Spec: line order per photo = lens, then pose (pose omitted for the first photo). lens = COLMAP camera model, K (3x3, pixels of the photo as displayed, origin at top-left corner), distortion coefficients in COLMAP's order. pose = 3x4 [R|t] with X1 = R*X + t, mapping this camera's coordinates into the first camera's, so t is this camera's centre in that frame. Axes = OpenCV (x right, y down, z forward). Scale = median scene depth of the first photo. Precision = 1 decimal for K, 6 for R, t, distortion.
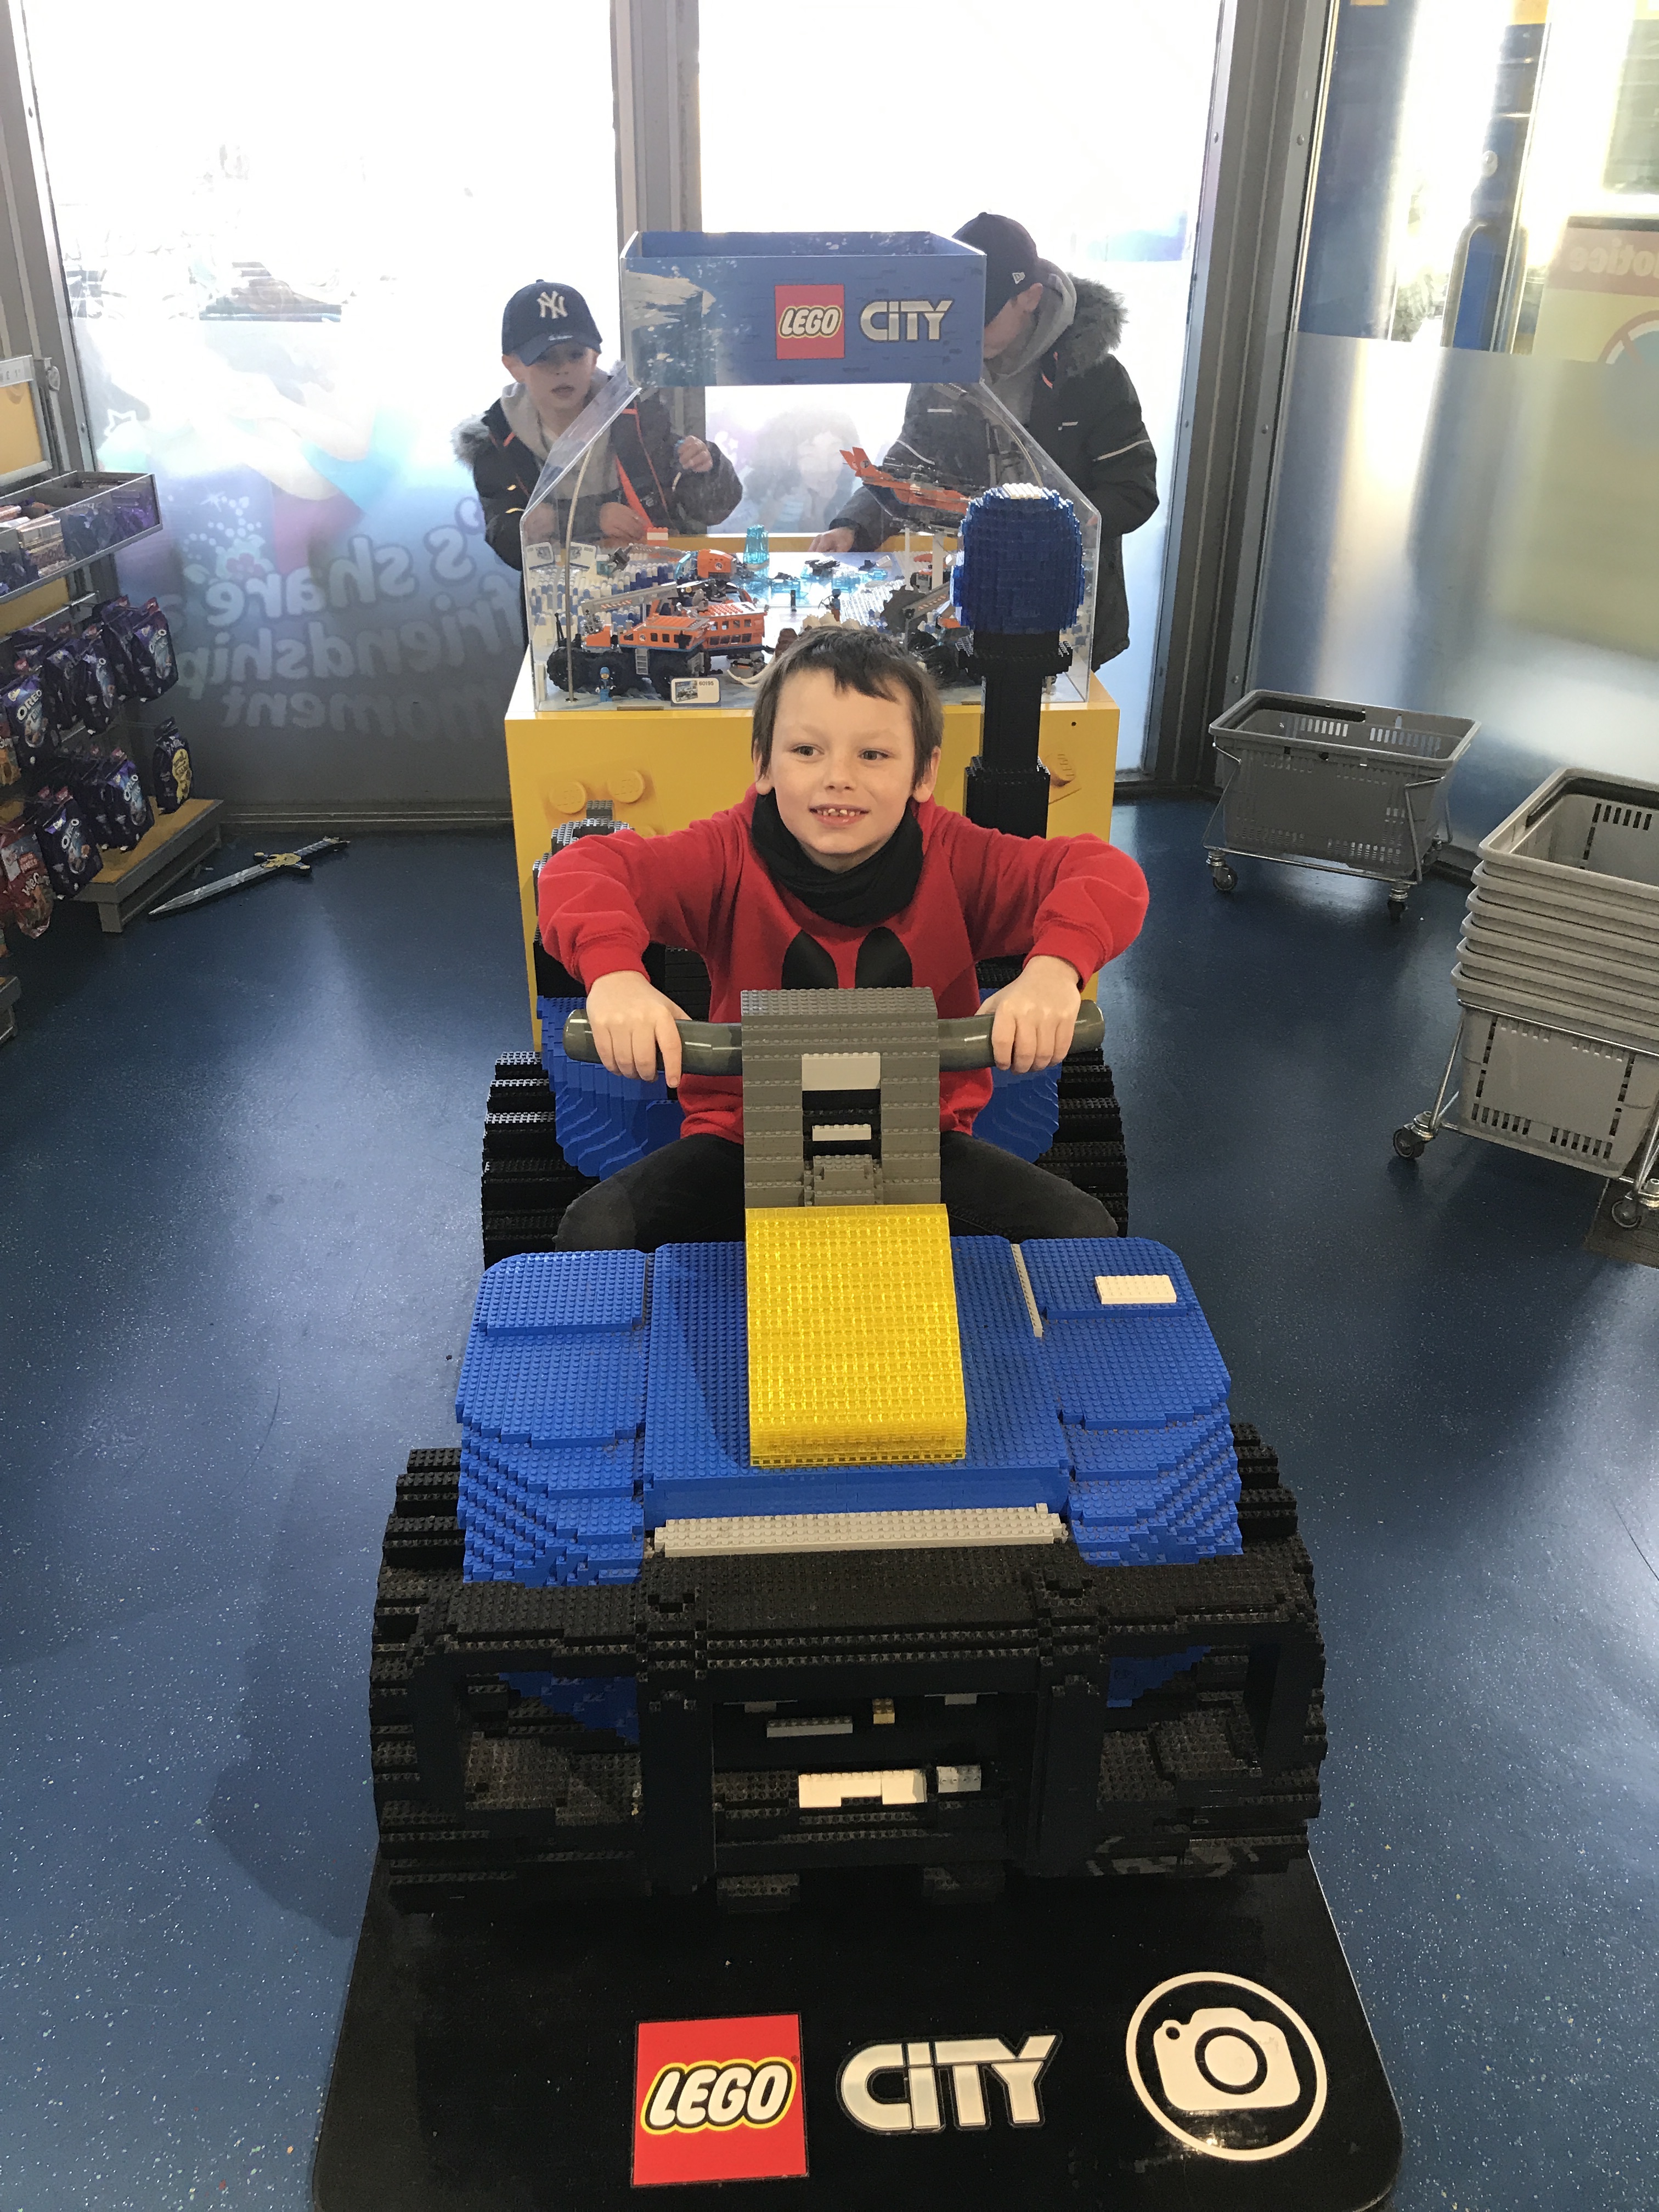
lens RADIAL K [[1839.1, 0, 829.5], [0, 1839.1, 1106.0], [0, 0, 1]] dist [-0.013043, 0.010406]
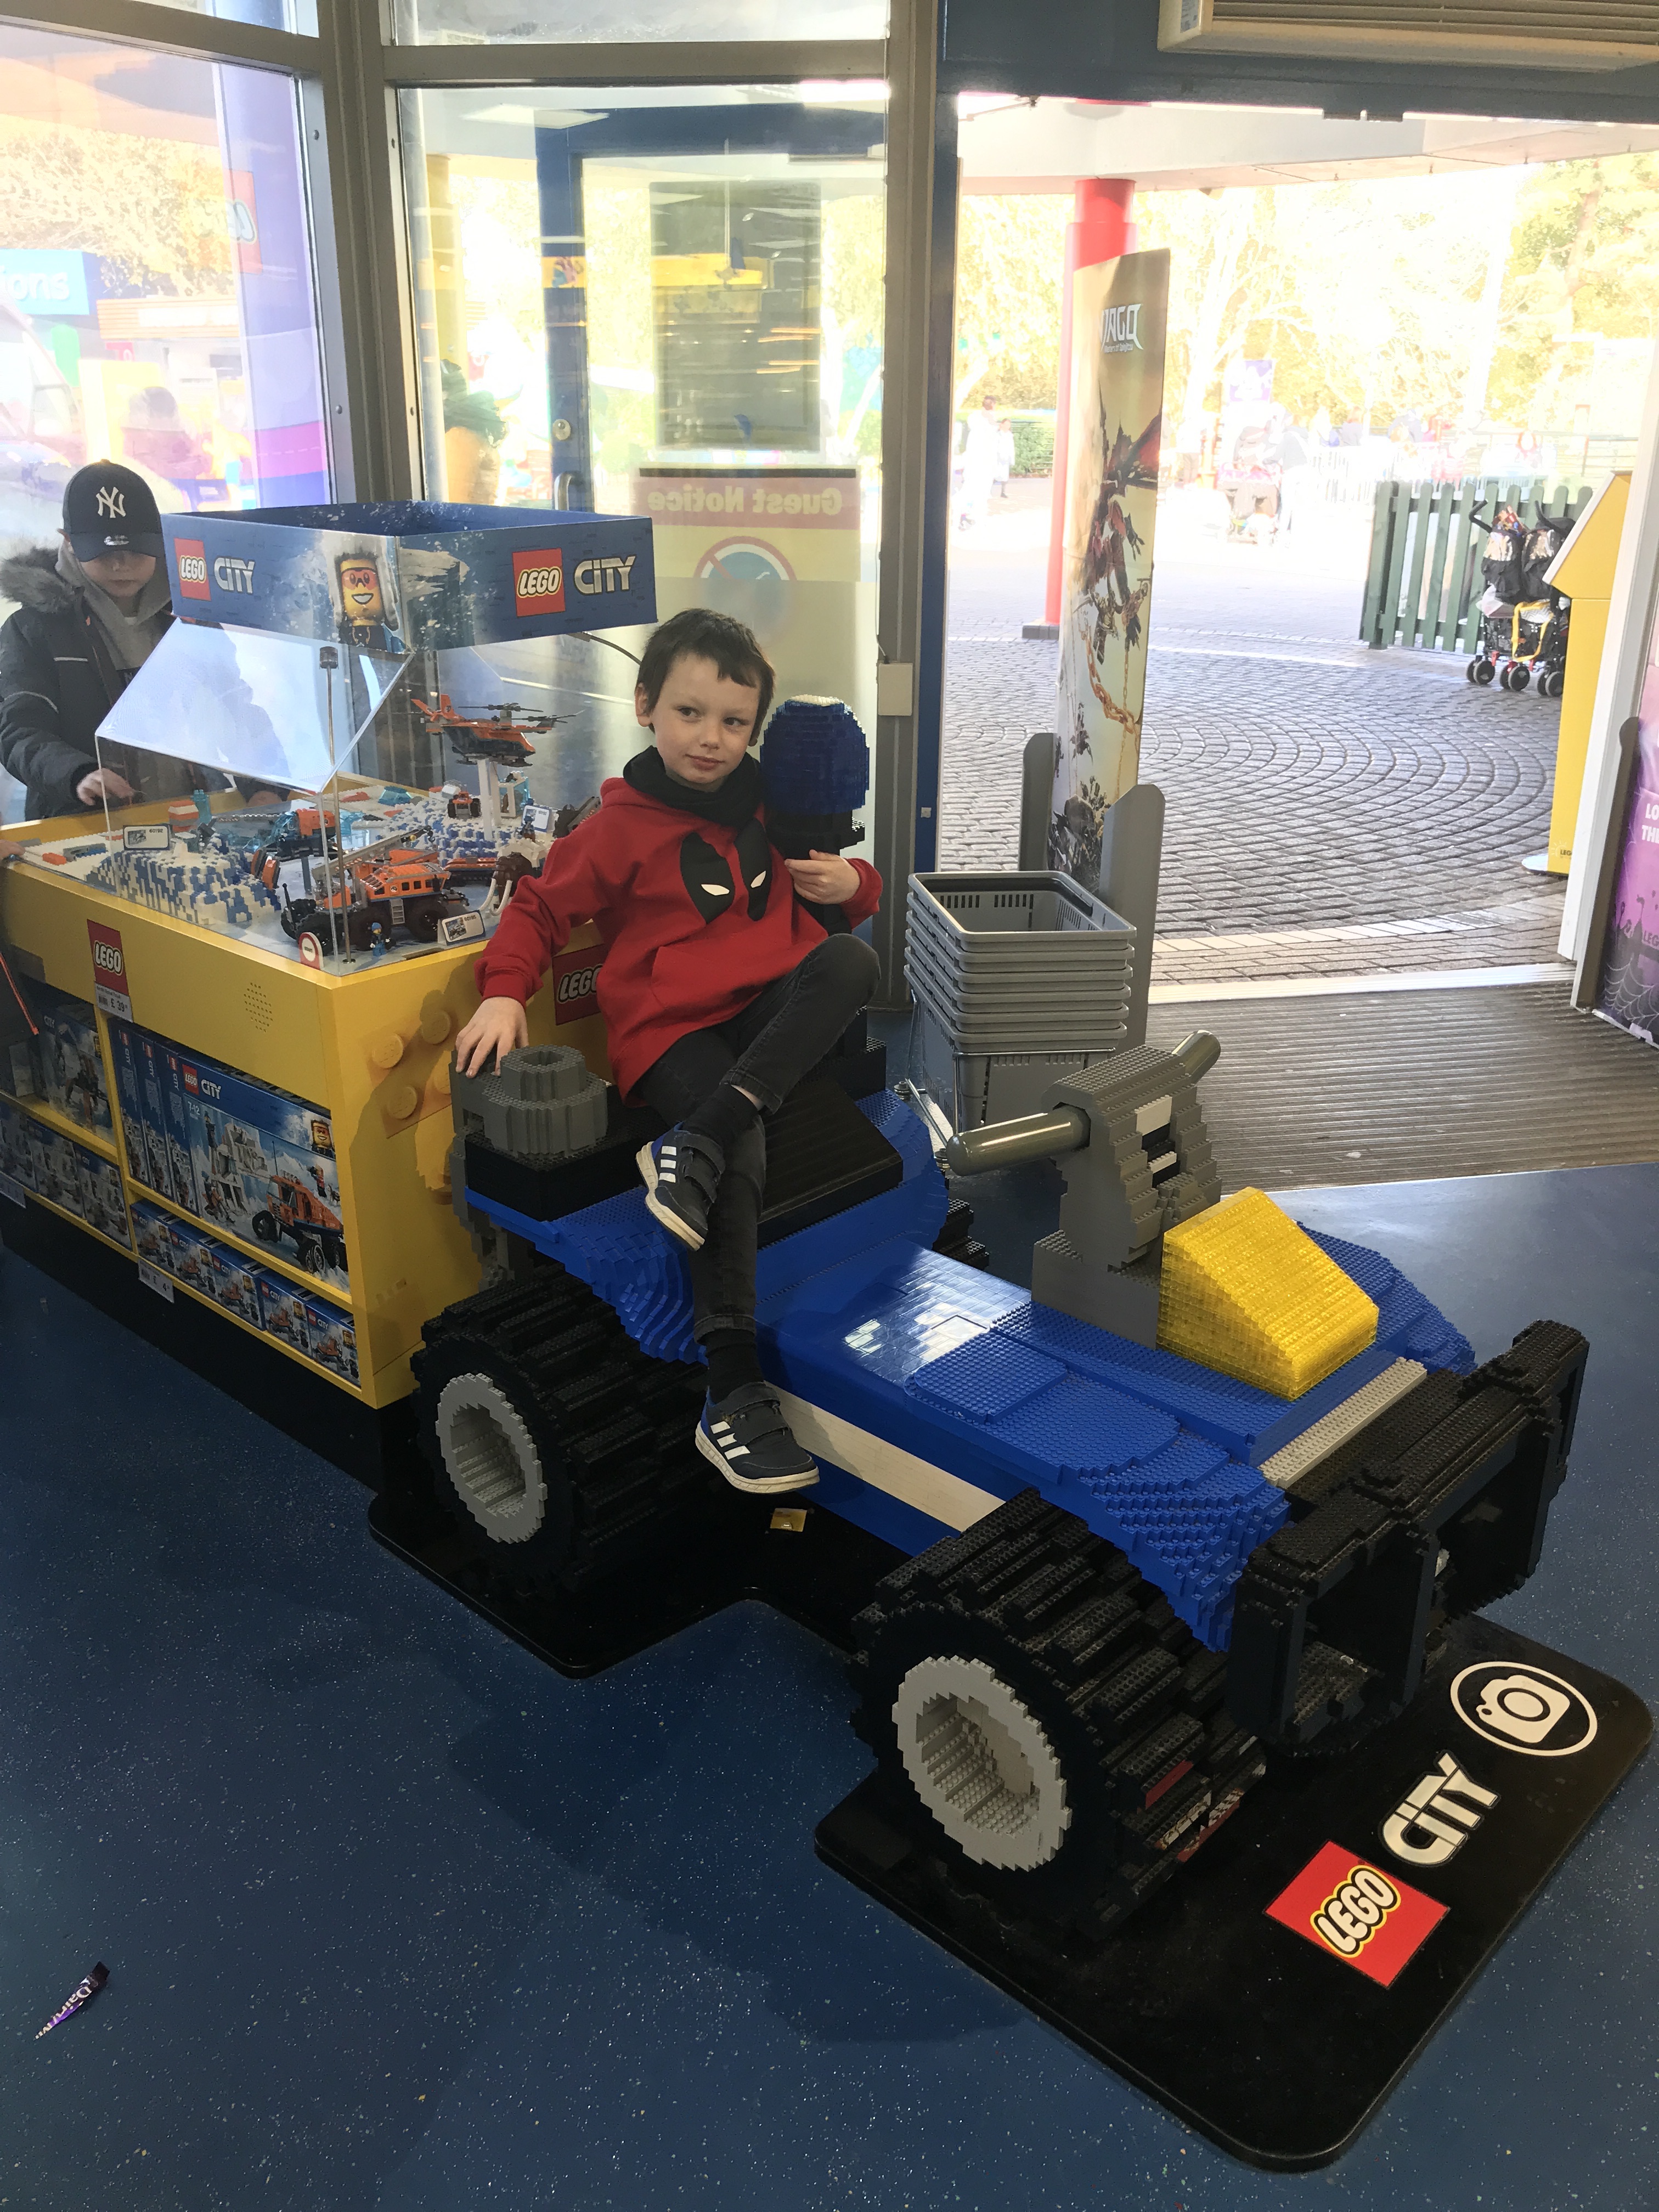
lens RADIAL K [[1841.2, 0, 829.5], [0, 1841.2, 1106.0], [0, 0, 1]] dist [-0.006642, -0.008655]
pose [[0.719742, -0.253625, 0.646255, -0.698152], [0.326055, 0.945318, 0.007862, -0.077352], [-0.612910, 0.205055, 0.763081, 0.102215]]
